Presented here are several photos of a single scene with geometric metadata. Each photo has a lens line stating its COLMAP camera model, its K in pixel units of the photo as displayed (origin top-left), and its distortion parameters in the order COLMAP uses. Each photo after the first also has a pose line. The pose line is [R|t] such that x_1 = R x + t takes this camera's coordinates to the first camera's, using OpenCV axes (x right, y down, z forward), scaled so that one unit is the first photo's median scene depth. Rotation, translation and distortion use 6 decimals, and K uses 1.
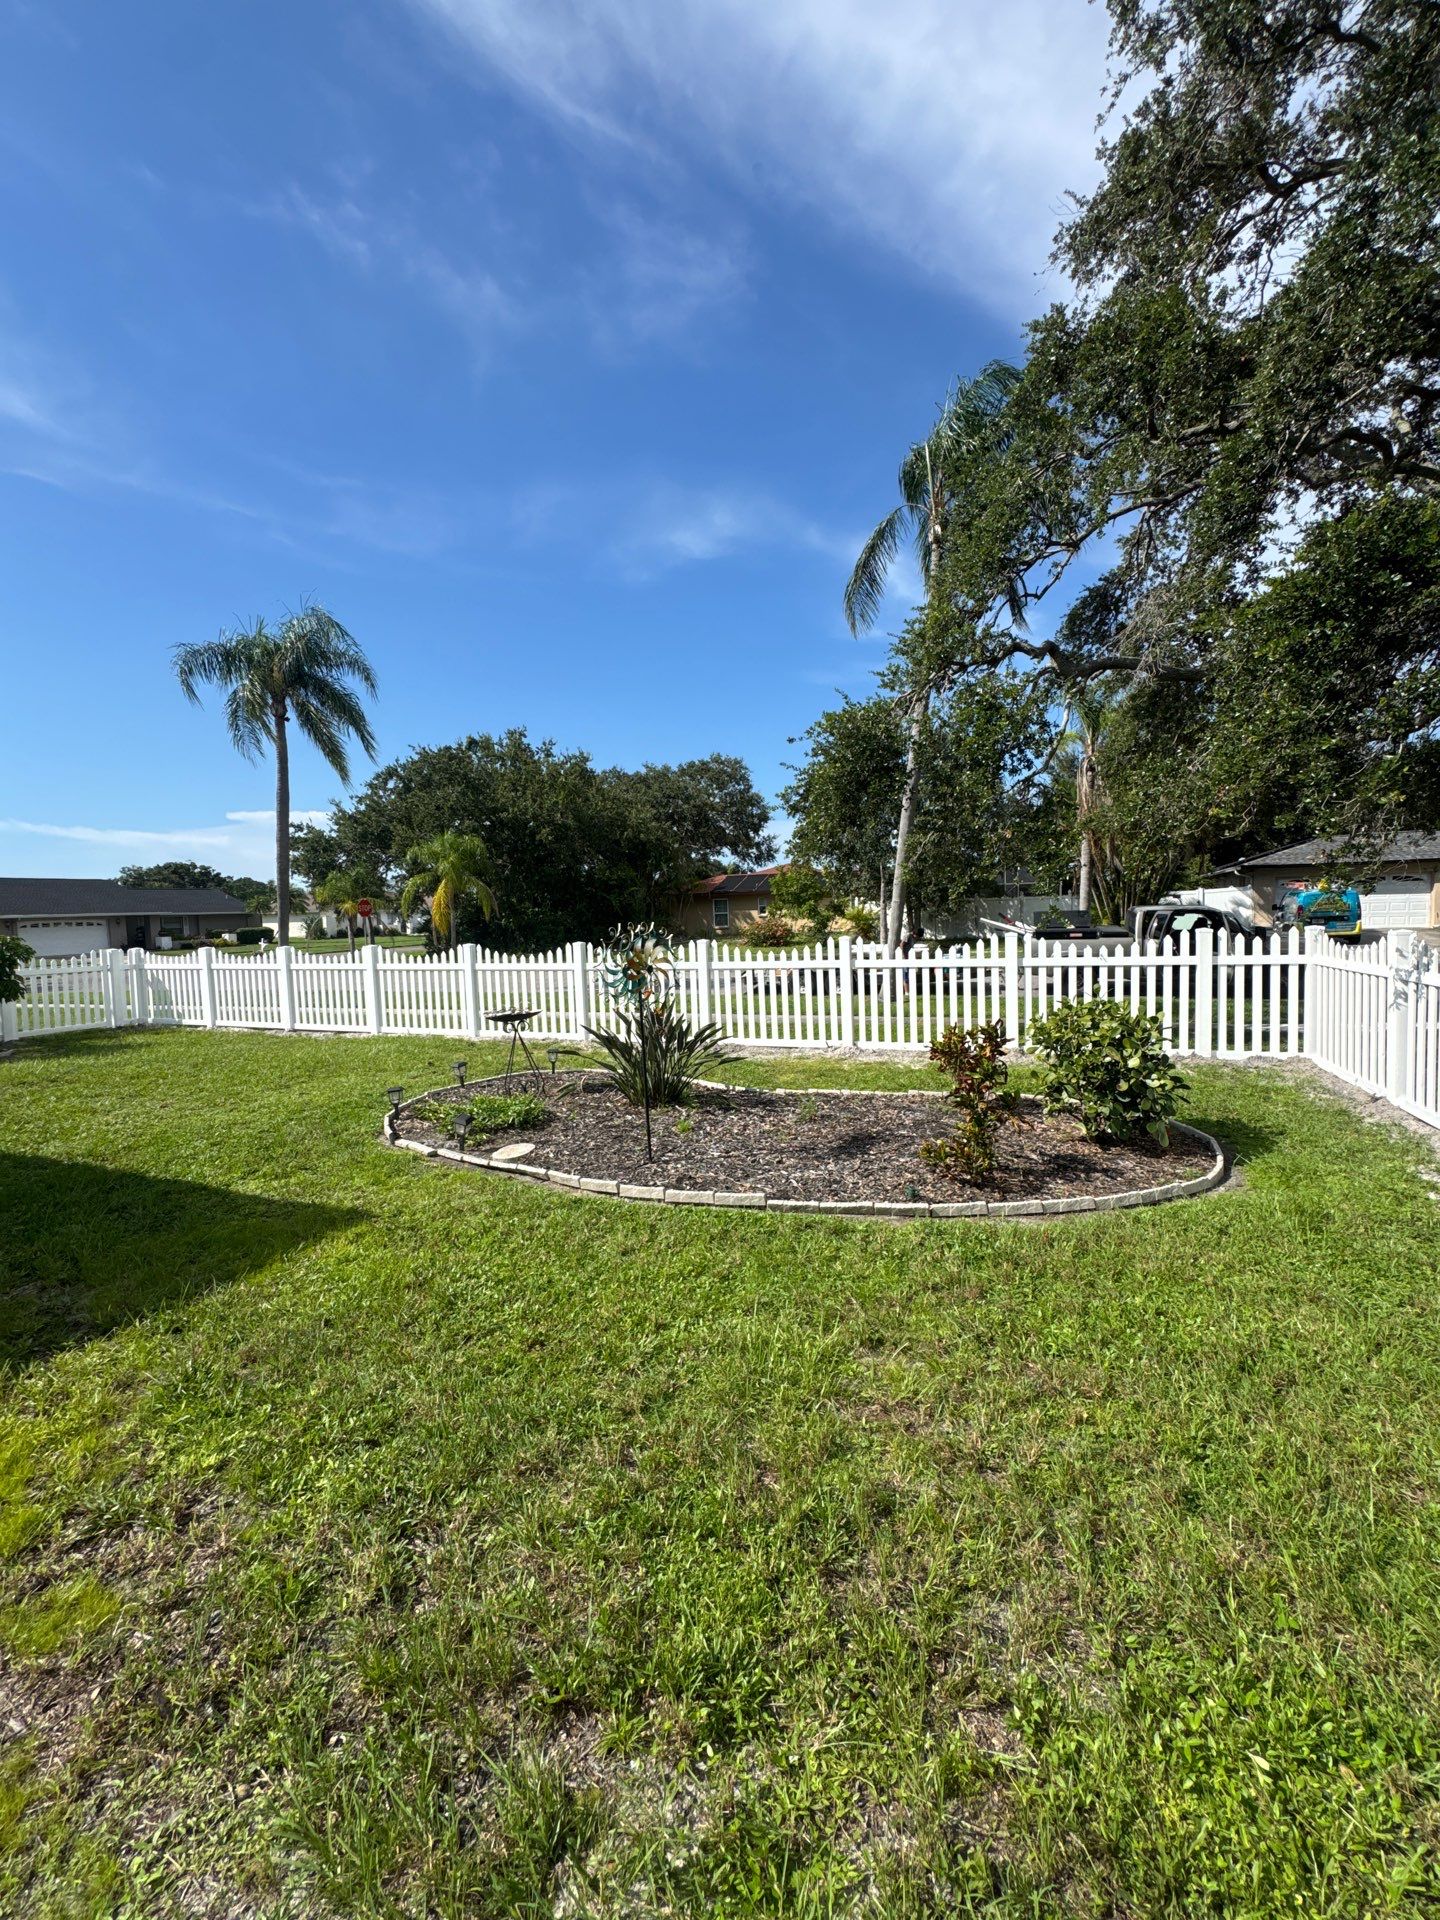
lens RADIAL K [[768.0, 0, 701.2], [0, 768.0, 969.1], [0, 0, 1]] dist [-0.001074, -0.000536]
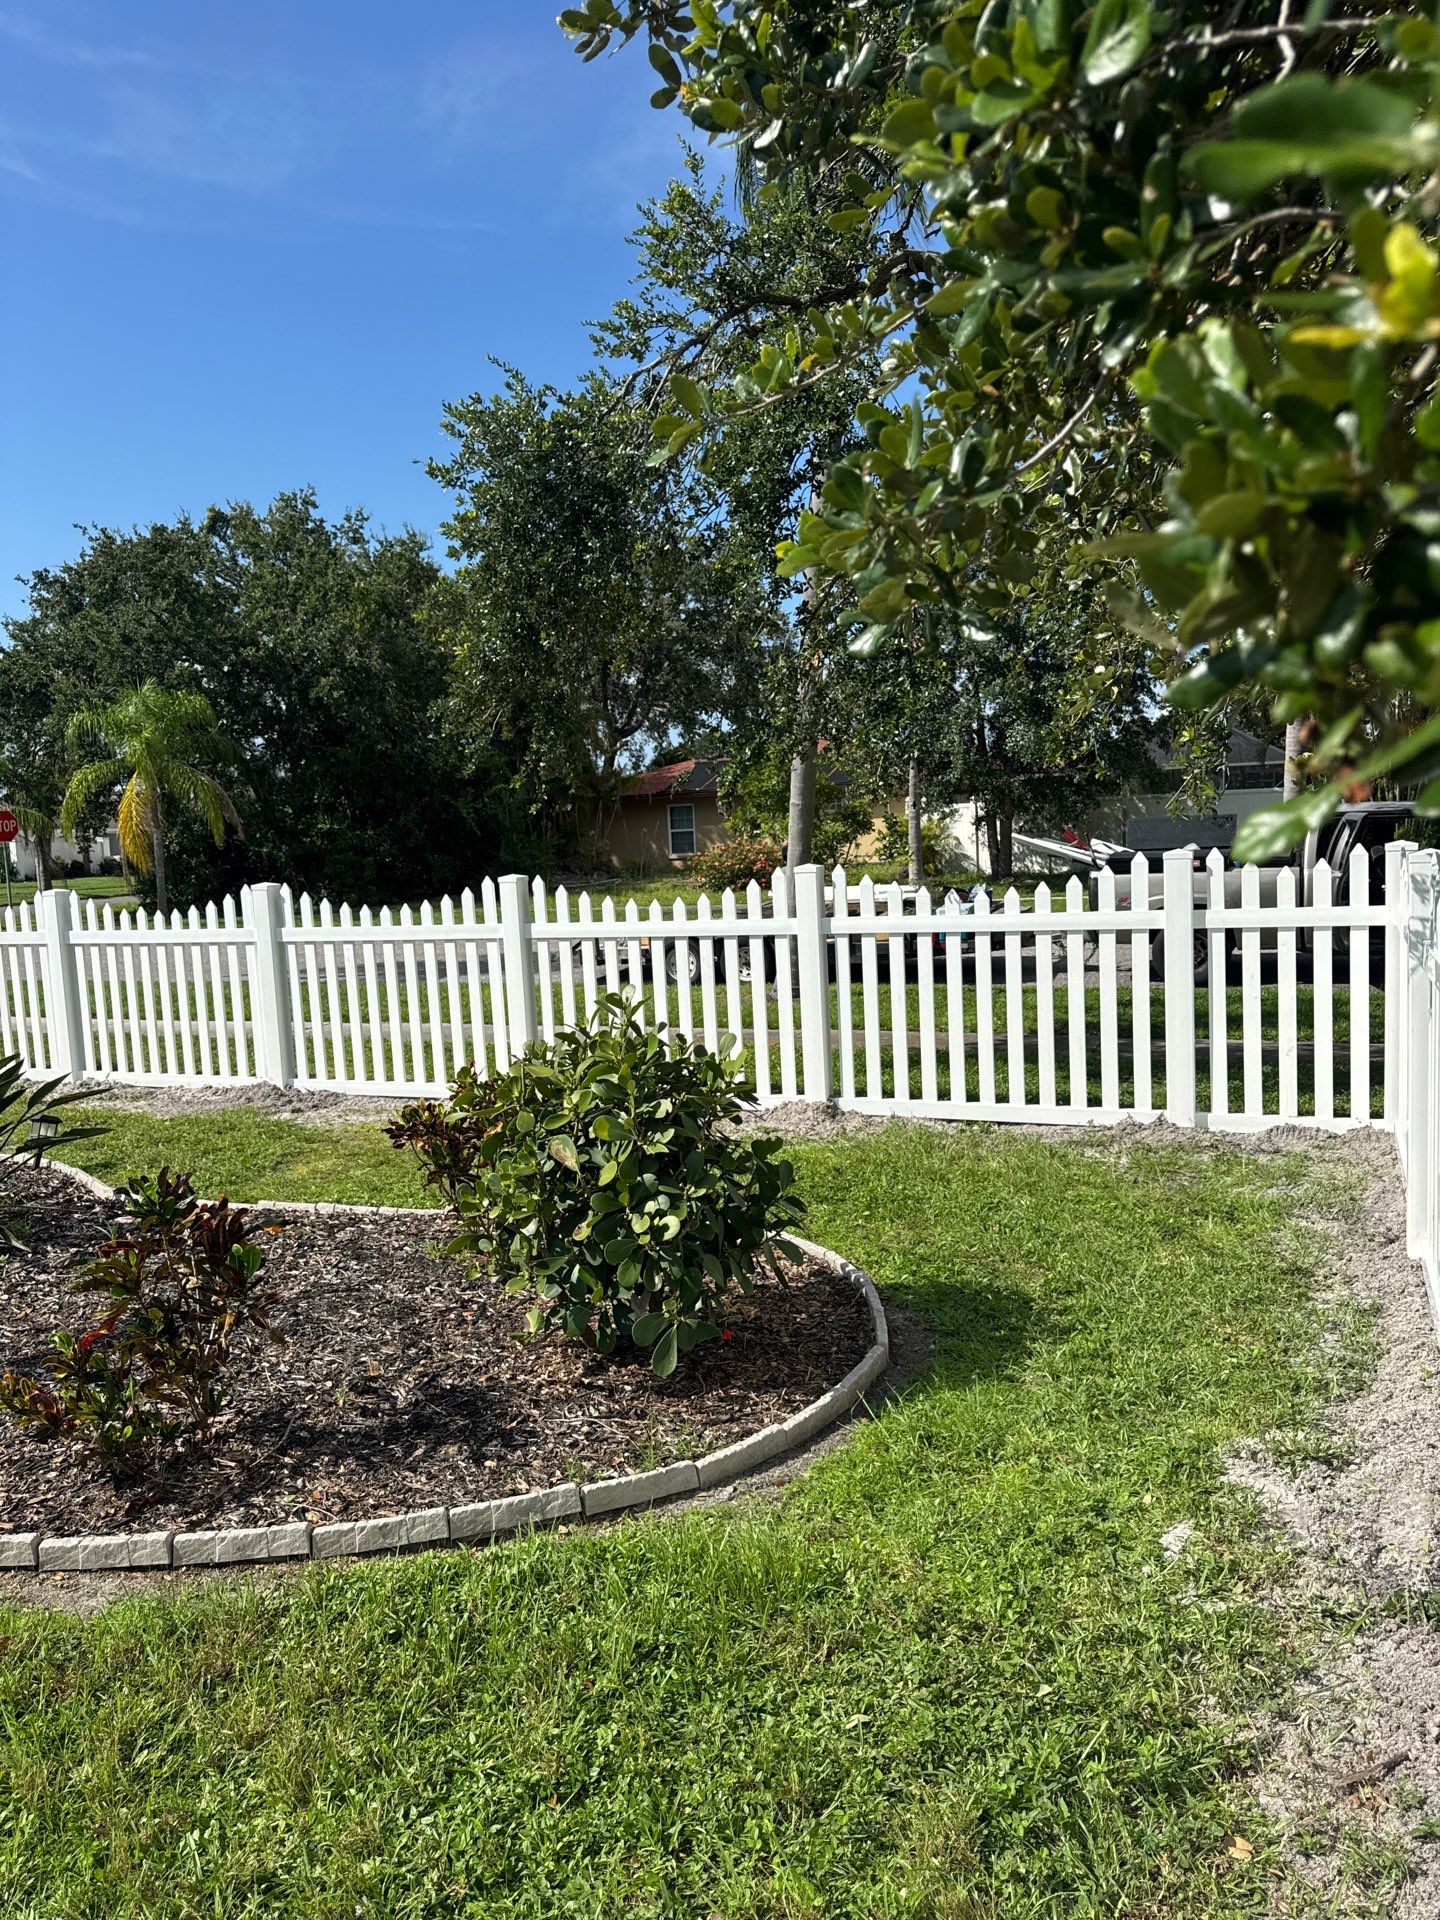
lens RADIAL K [[1368.3, 0, 727.5], [0, 1368.3, 964.4], [0, 0, 1]] dist [0.035005, -0.040954]
pose [[0.998721, -0.005714, -0.050227, 0.178630], [0.006905, 0.999698, 0.023585, -0.002327], [0.050077, -0.023902, 0.998459, 0.067167]]
